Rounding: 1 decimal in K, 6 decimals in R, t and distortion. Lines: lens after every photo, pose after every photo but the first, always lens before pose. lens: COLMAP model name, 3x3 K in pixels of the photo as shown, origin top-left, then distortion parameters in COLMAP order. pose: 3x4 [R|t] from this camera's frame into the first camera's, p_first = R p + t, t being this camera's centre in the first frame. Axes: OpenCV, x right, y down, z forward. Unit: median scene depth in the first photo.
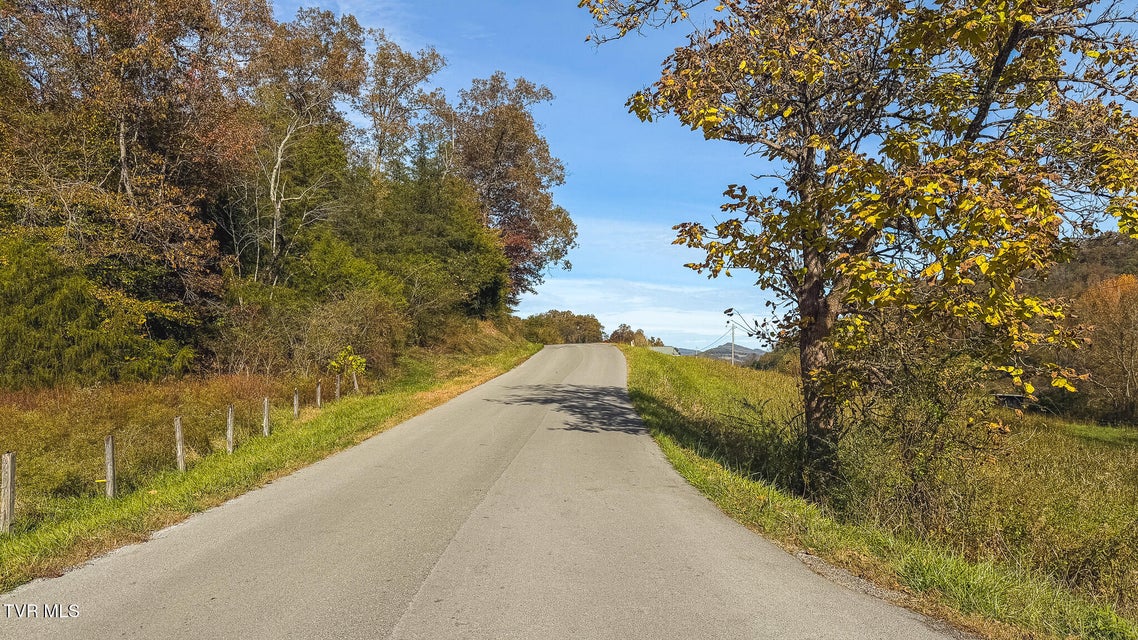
lens RADIAL K [[822.2, 0, 575.8], [0, 822.2, 320.8], [0, 0, 1]] dist [0.088659, -0.127151]
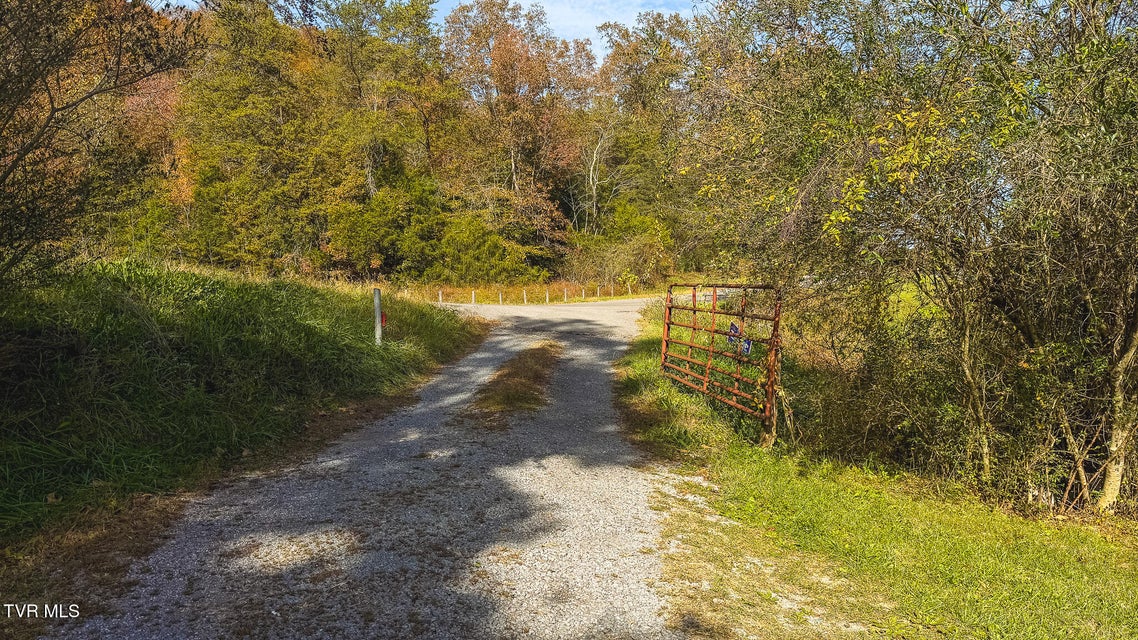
lens RADIAL K [[822.2, 0, 575.8], [0, 822.2, 320.8], [0, 0, 1]] dist [0.088659, -0.127151]
pose [[0.898047, 0.009096, -0.439805, 0.378344], [0.024614, 0.997181, 0.070882, 0.014547], [0.439209, -0.074481, 0.895292, -0.587990]]
